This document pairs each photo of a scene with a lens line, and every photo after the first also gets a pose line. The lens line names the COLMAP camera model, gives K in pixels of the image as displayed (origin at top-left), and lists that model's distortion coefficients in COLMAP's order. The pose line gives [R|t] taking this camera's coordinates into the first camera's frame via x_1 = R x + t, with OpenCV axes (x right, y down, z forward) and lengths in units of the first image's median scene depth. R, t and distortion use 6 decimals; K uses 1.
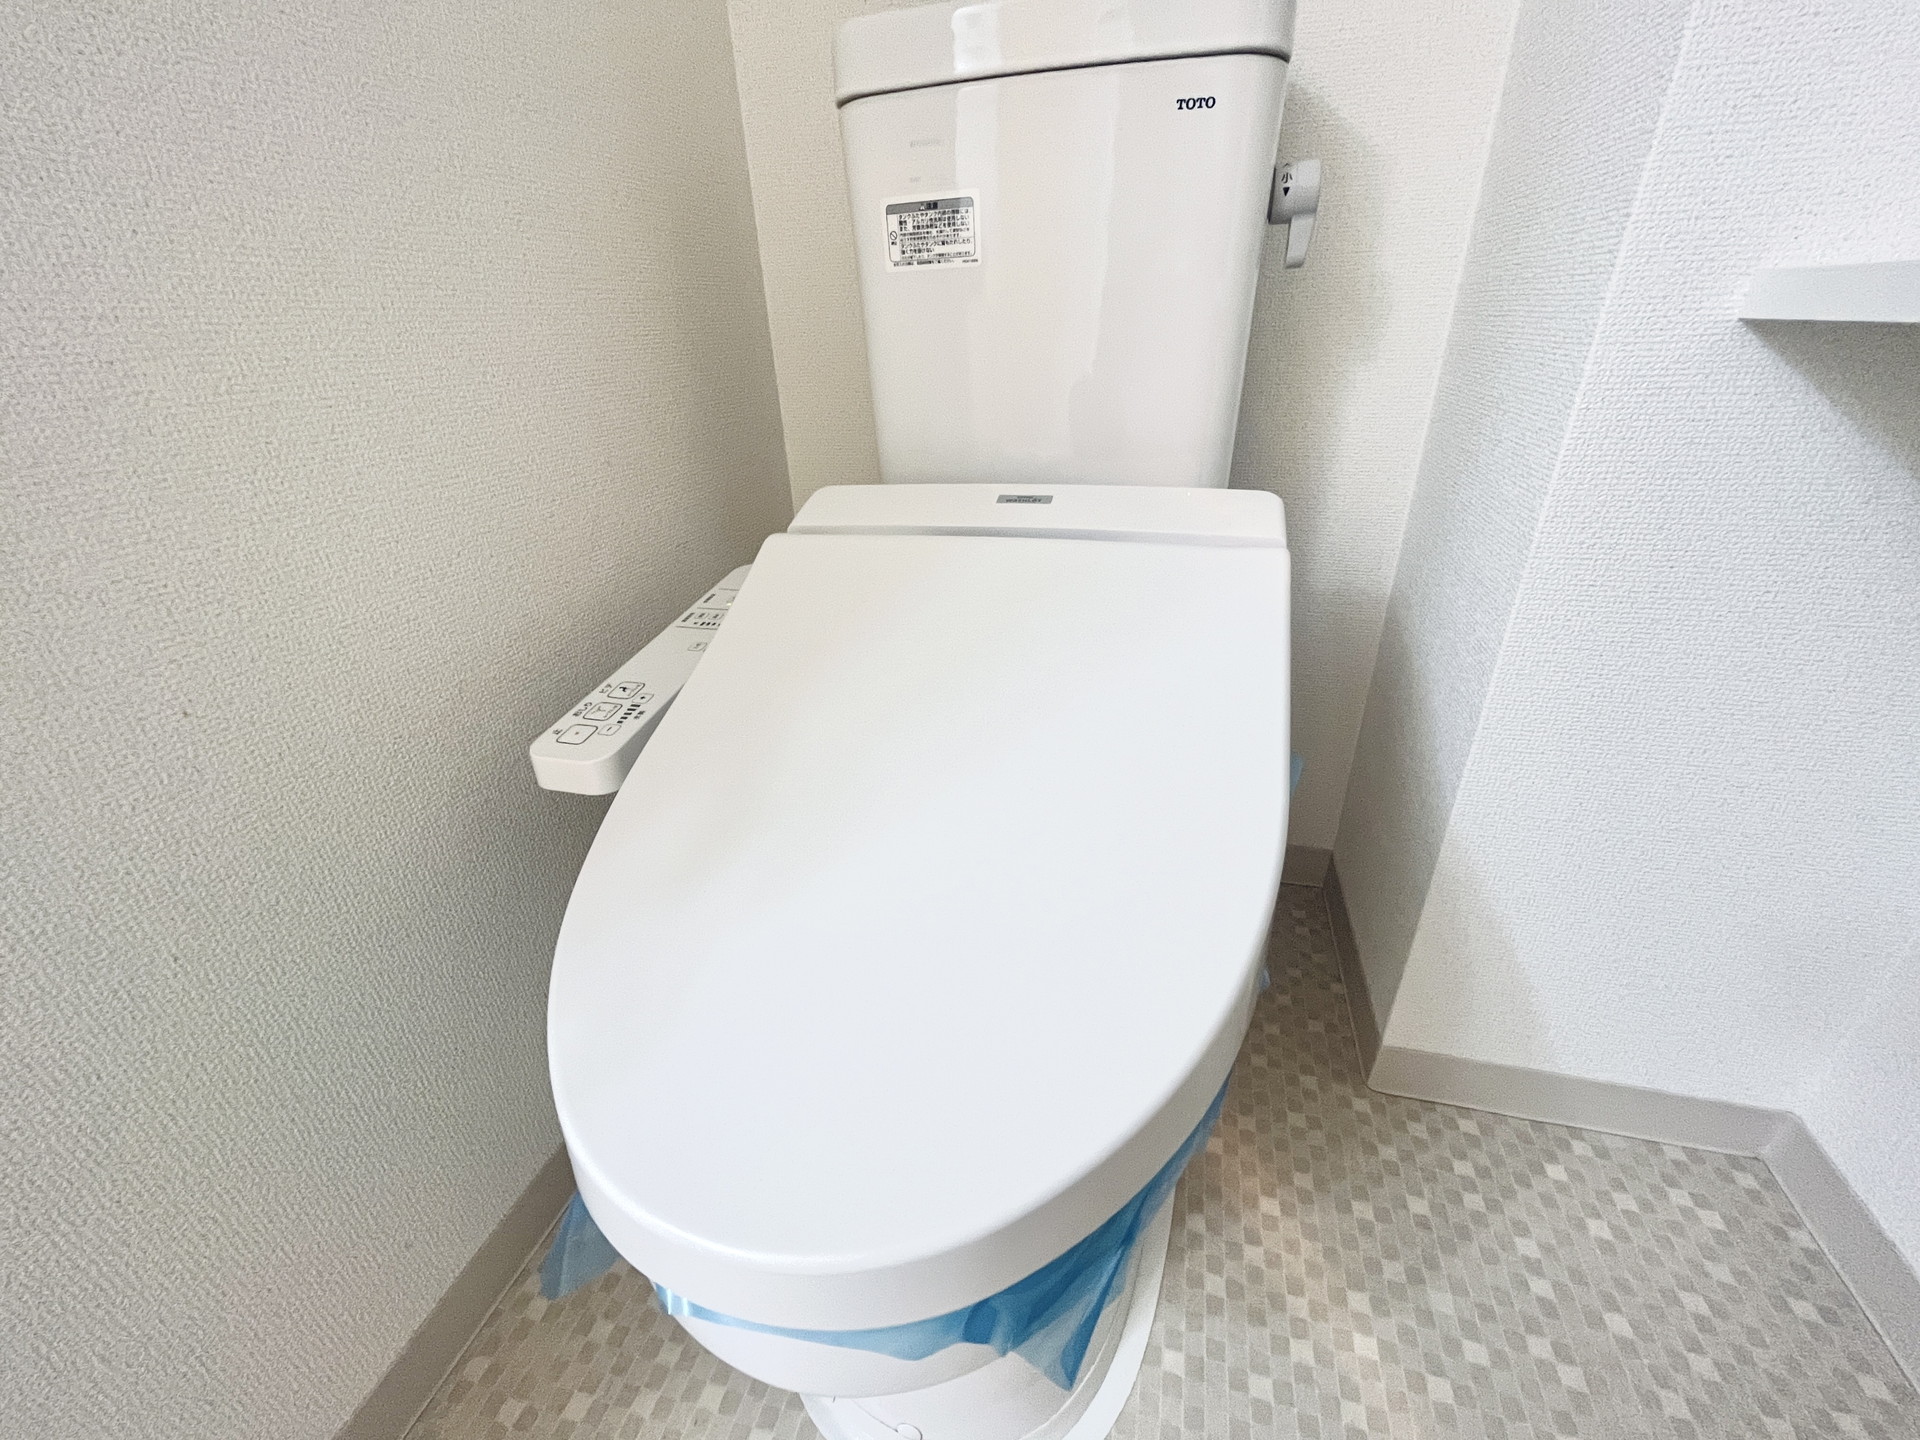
lens RADIAL K [[777.5, 0, 959.0], [0, 777.5, 721.8], [0, 0, 1]] dist [-0.003999, 0.001268]
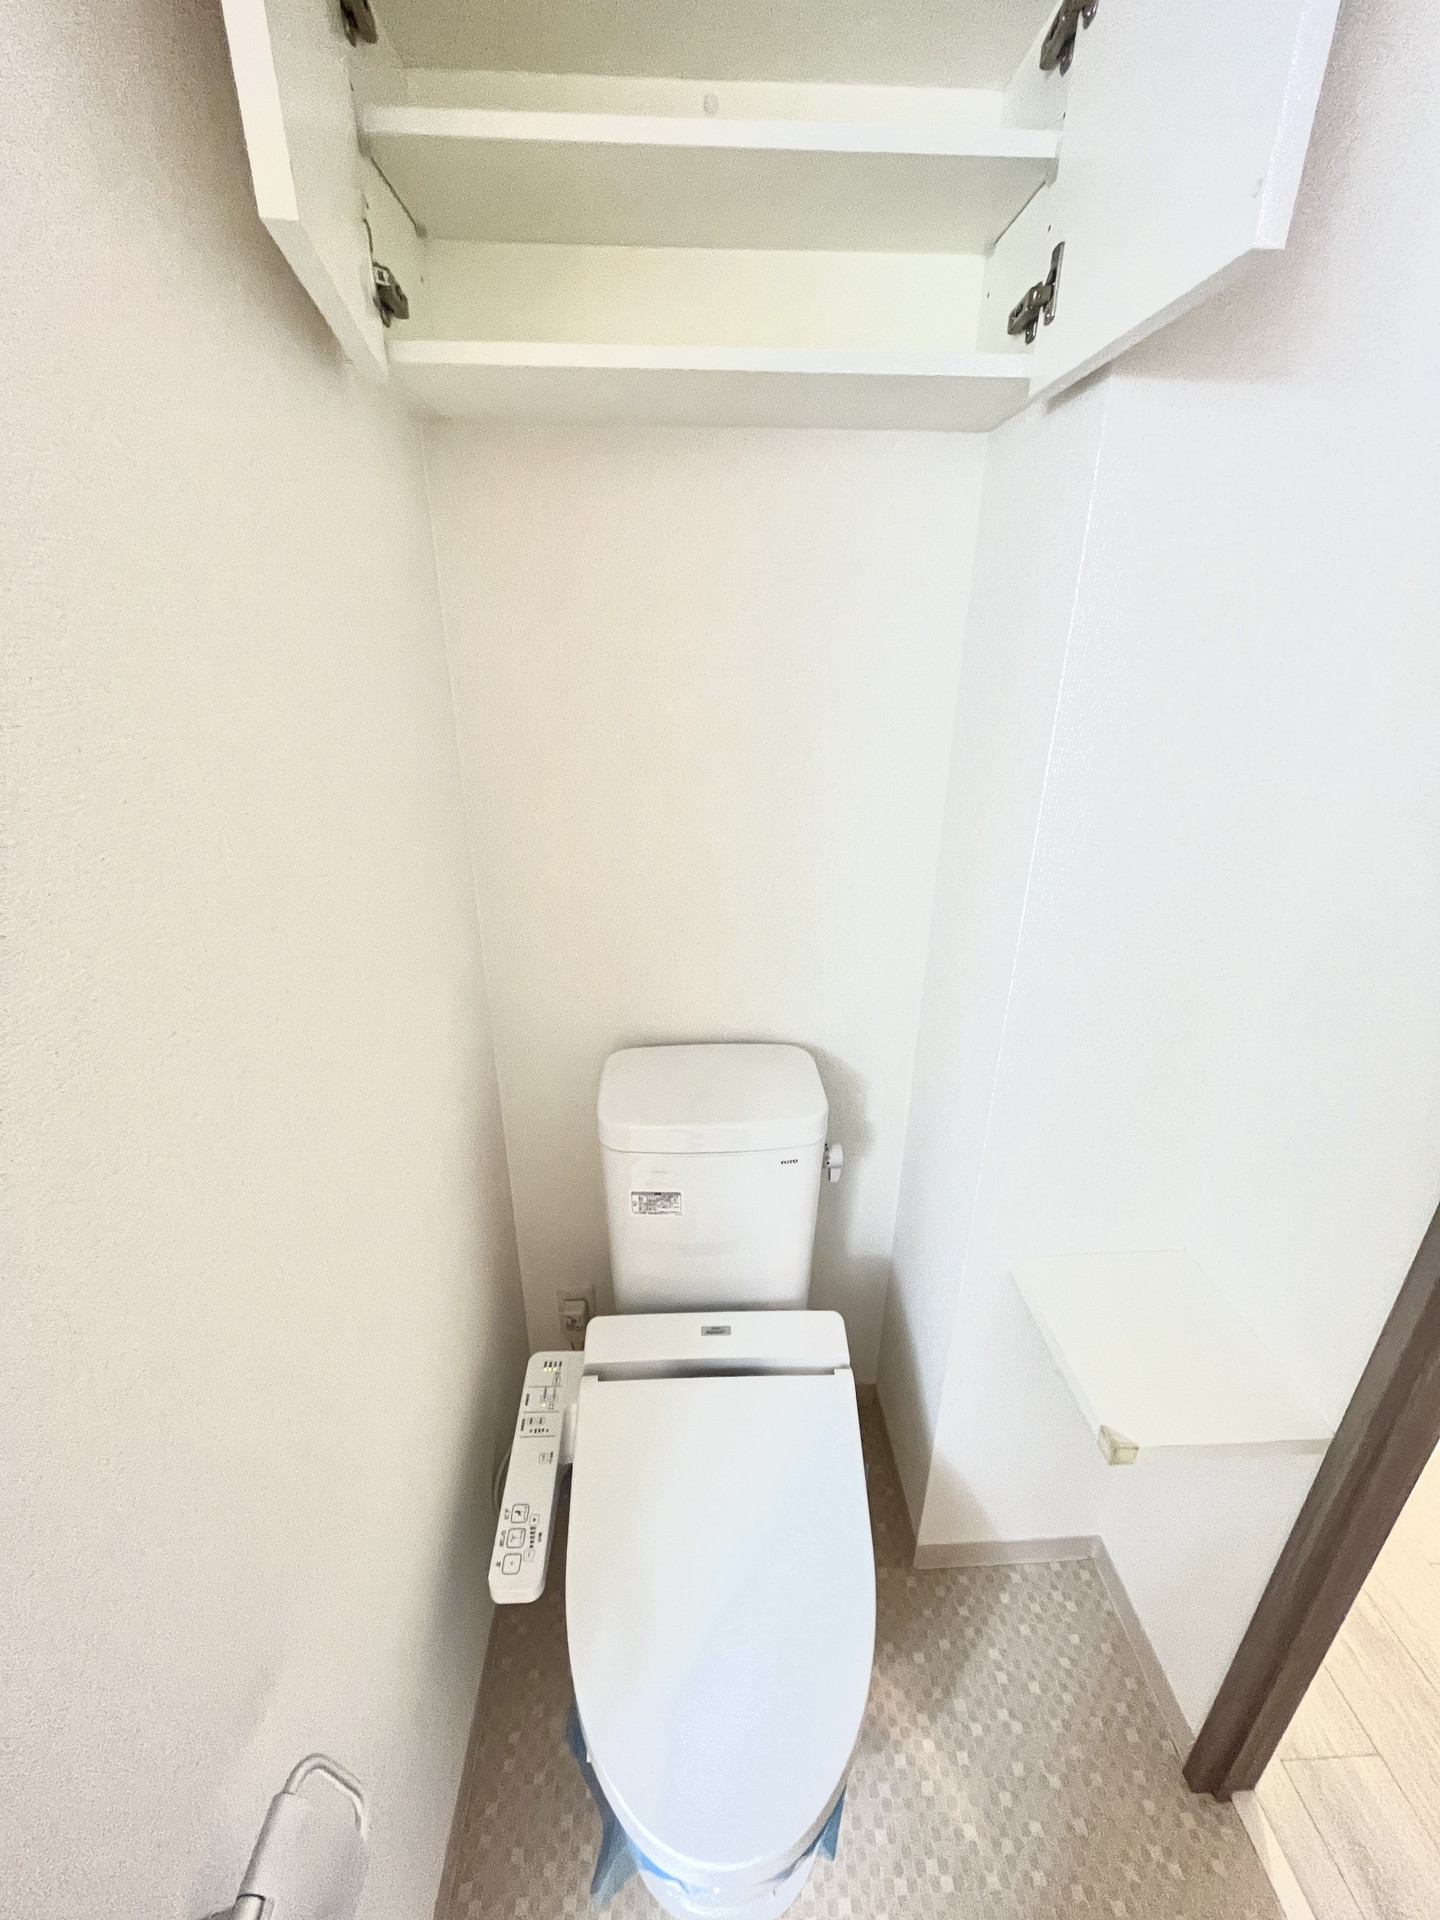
lens RADIAL K [[777.5, 0, 719.3], [0, 777.5, 957.8], [0, 0, 1]] dist [-0.003999, 0.001268]
pose [[0.952059, -0.076466, 0.296204, -0.393807], [0.099641, 0.992968, -0.063928, -1.058745], [-0.289233, 0.090378, 0.952983, -0.863010]]
